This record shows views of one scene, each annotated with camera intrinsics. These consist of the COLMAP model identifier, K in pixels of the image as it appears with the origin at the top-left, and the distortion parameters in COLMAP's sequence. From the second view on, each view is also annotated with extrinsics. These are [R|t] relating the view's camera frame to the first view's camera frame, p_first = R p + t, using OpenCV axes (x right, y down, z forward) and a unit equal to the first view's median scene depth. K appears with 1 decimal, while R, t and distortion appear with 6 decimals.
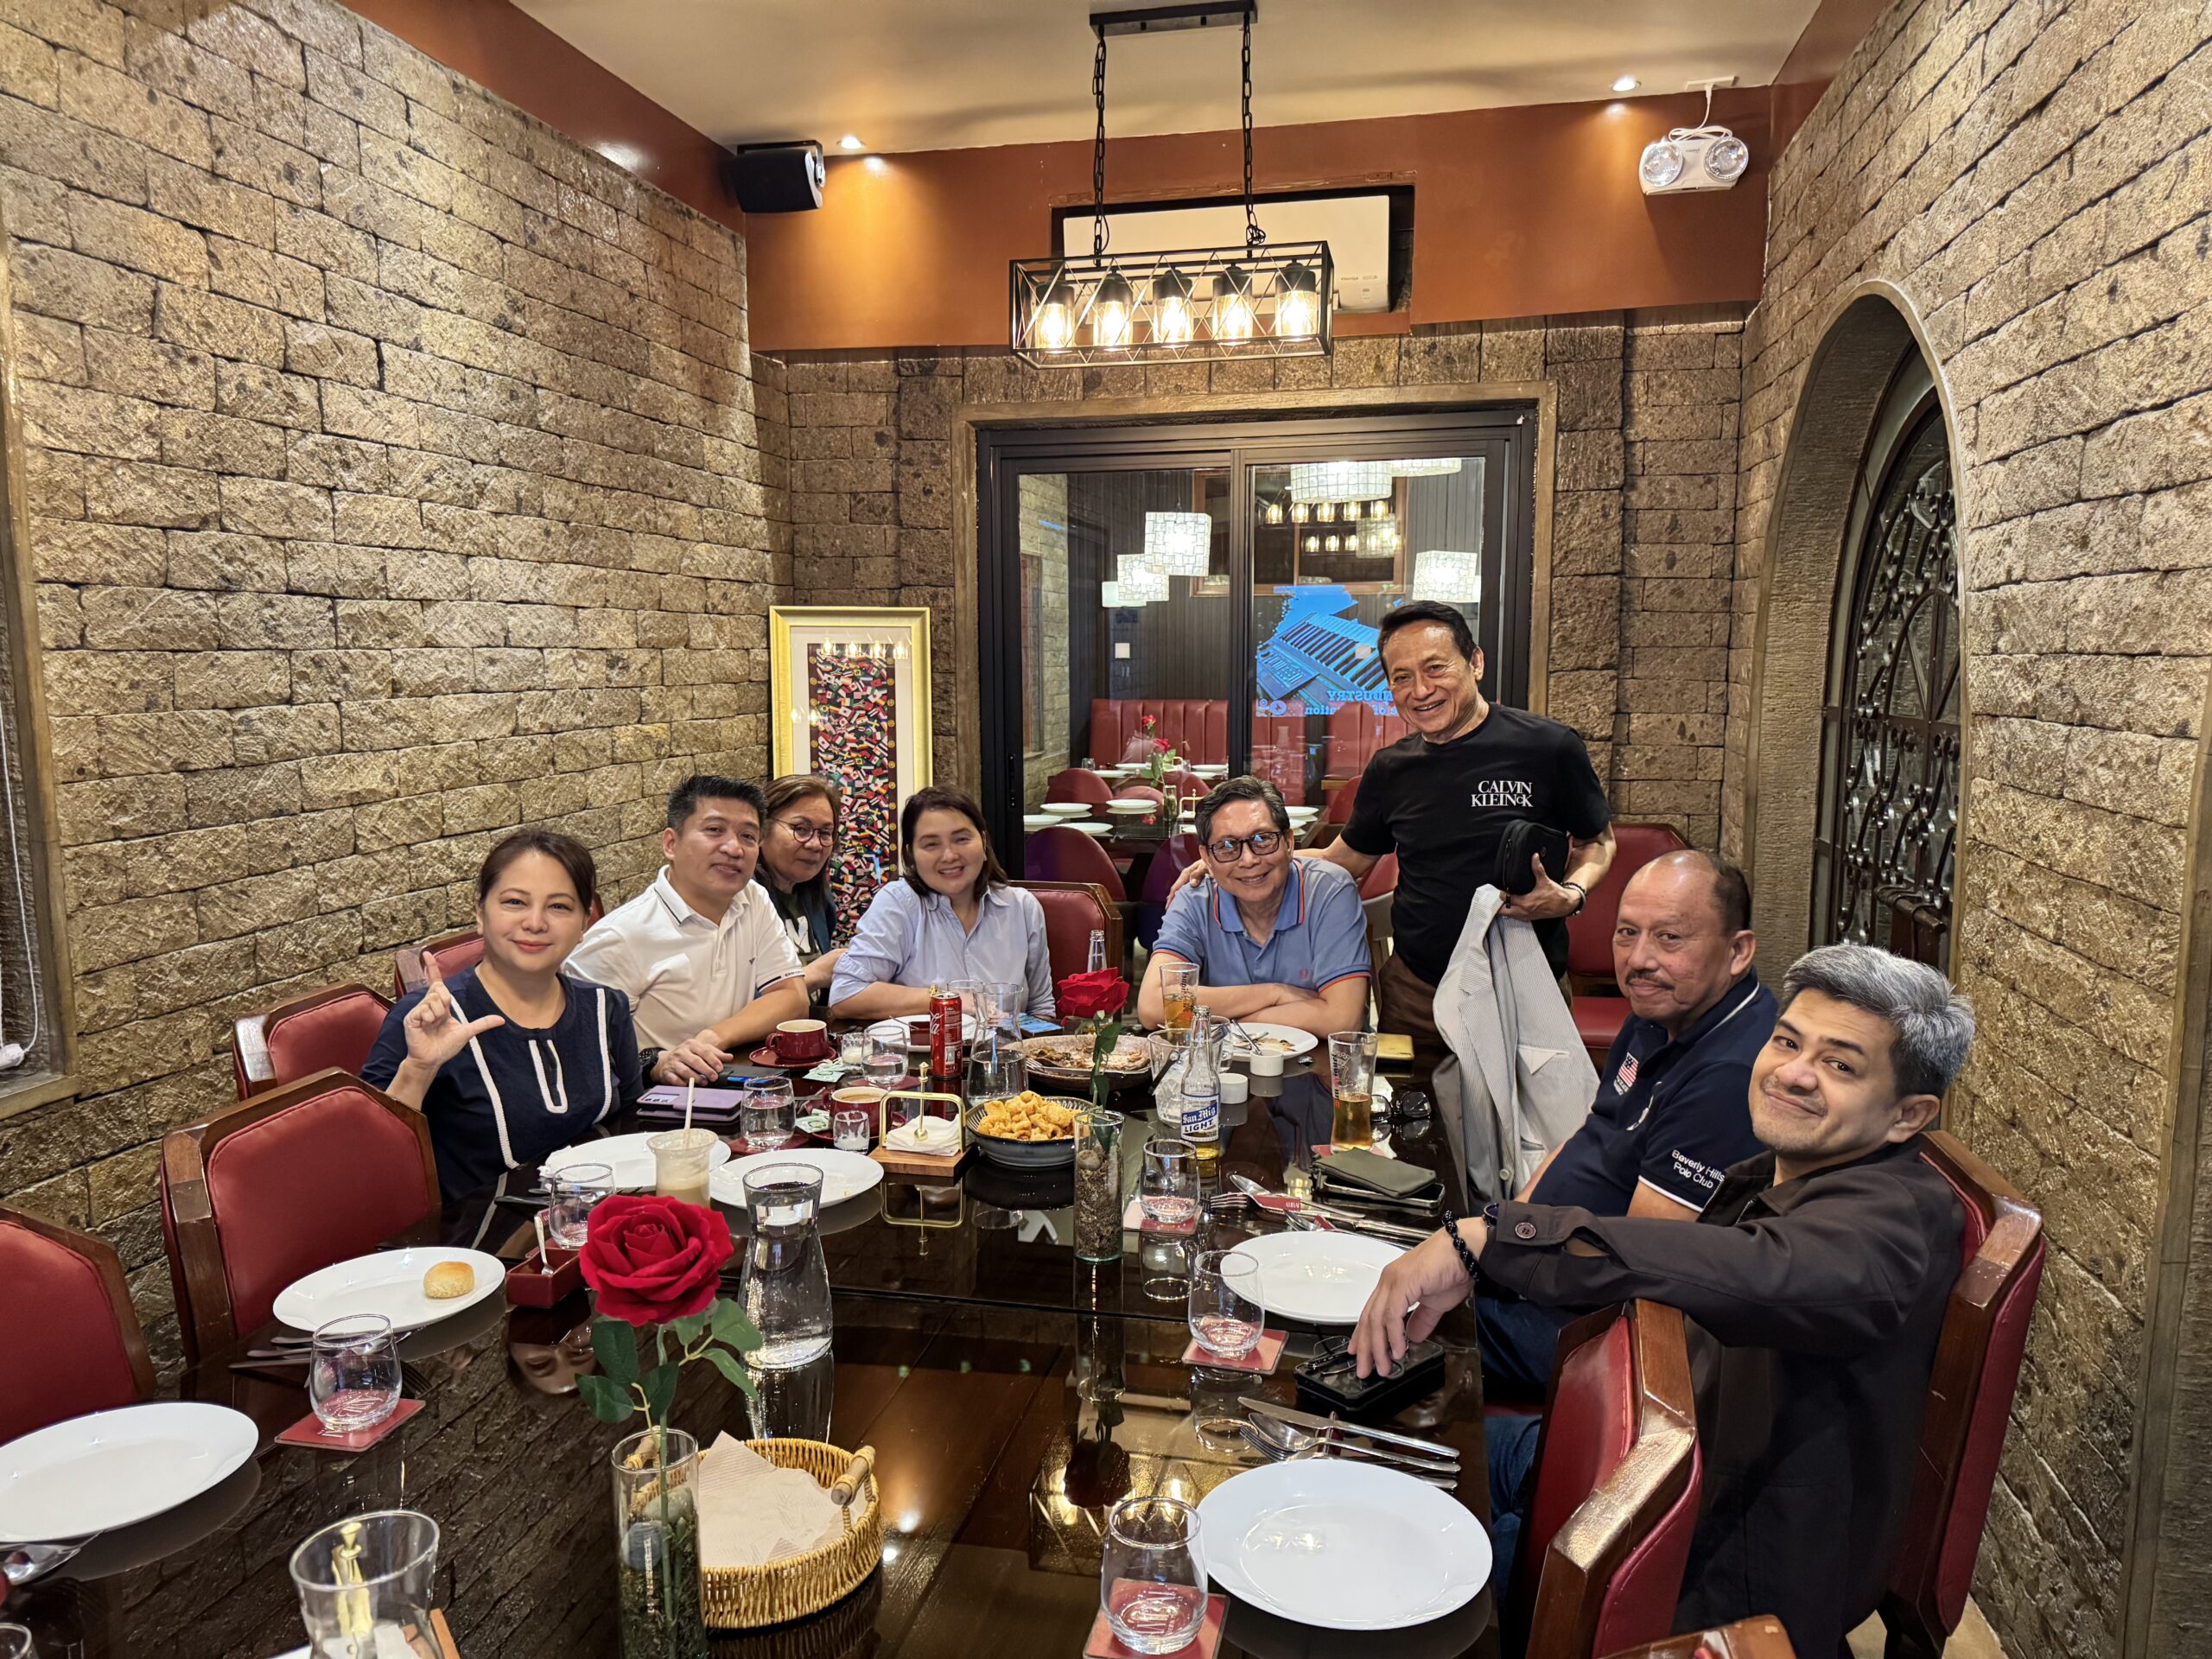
lens RADIAL K [[1544.1, 0, 1084.9], [0, 1544.1, 864.7], [0, 0, 1]] dist [0.056528, -0.091337]
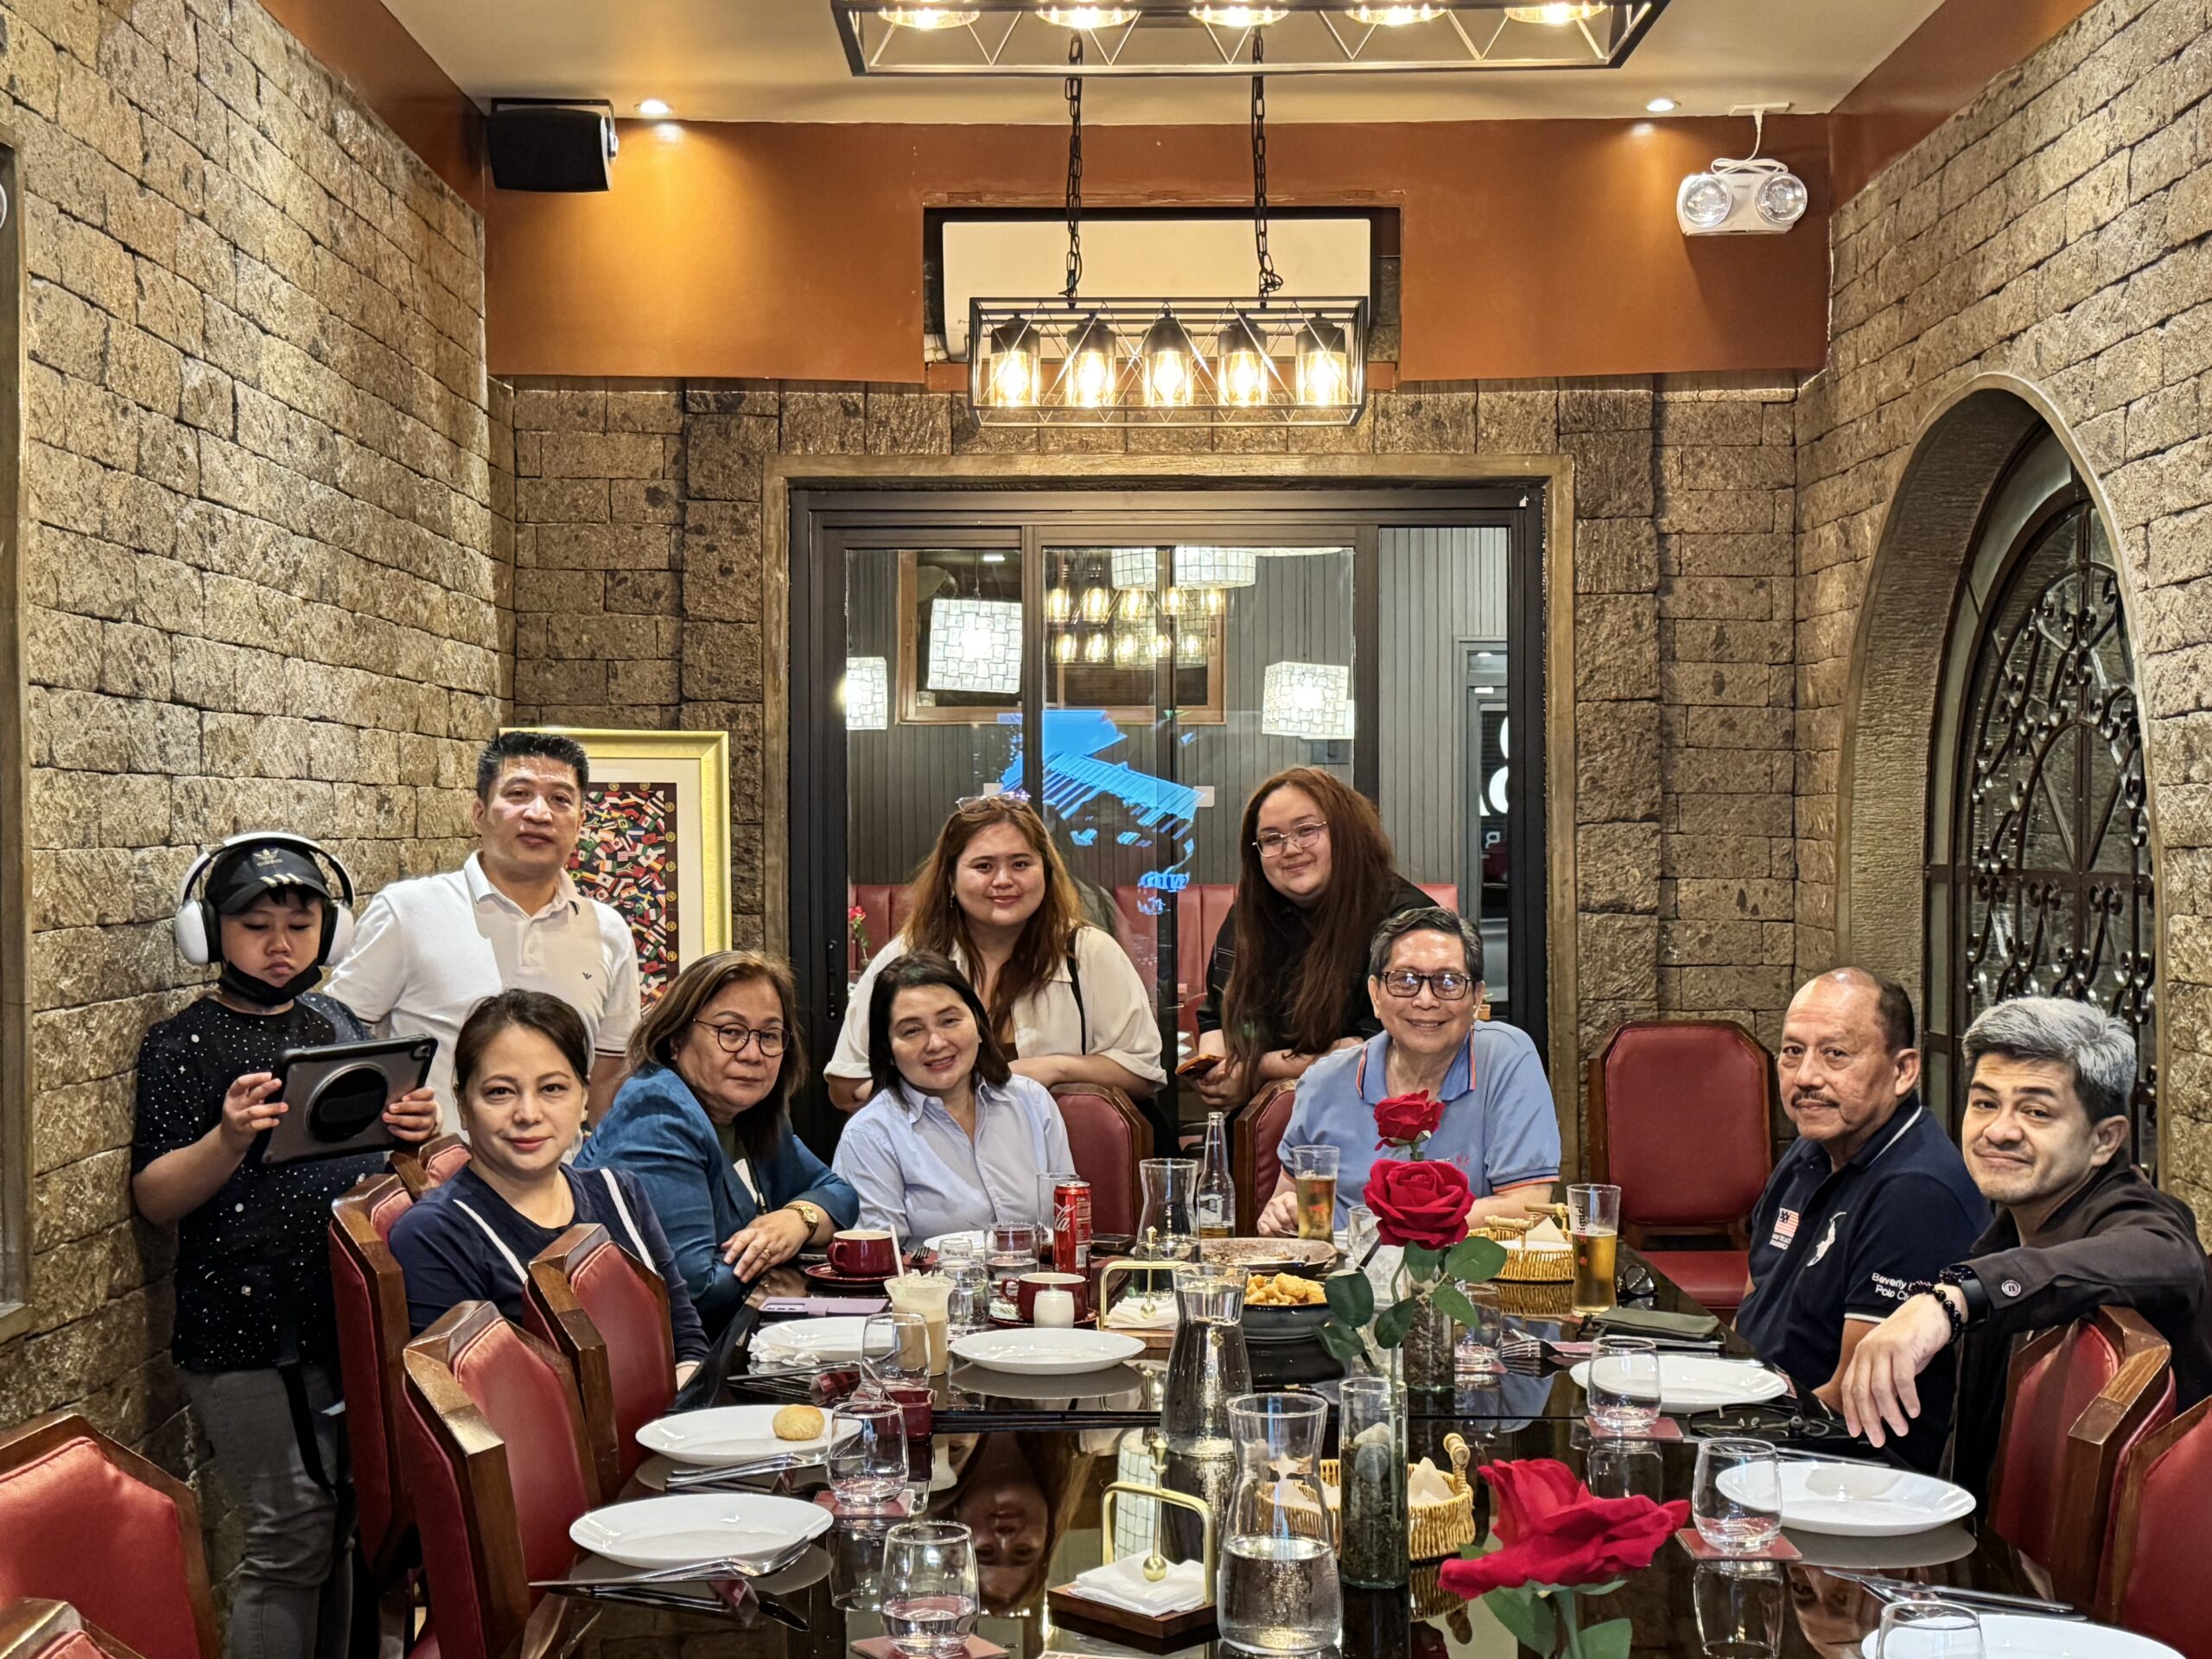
lens RADIAL K [[2747.0, 0, 1102.4], [0, 2747.0, 857.7], [0, 0, 1]] dist [0.109732, 0.000000]
pose [[0.976637, -0.000558, 0.214893, -0.252290], [0.027355, 0.992184, -0.121746, 0.058228], [-0.213146, 0.124780, 0.969019, -0.299051]]
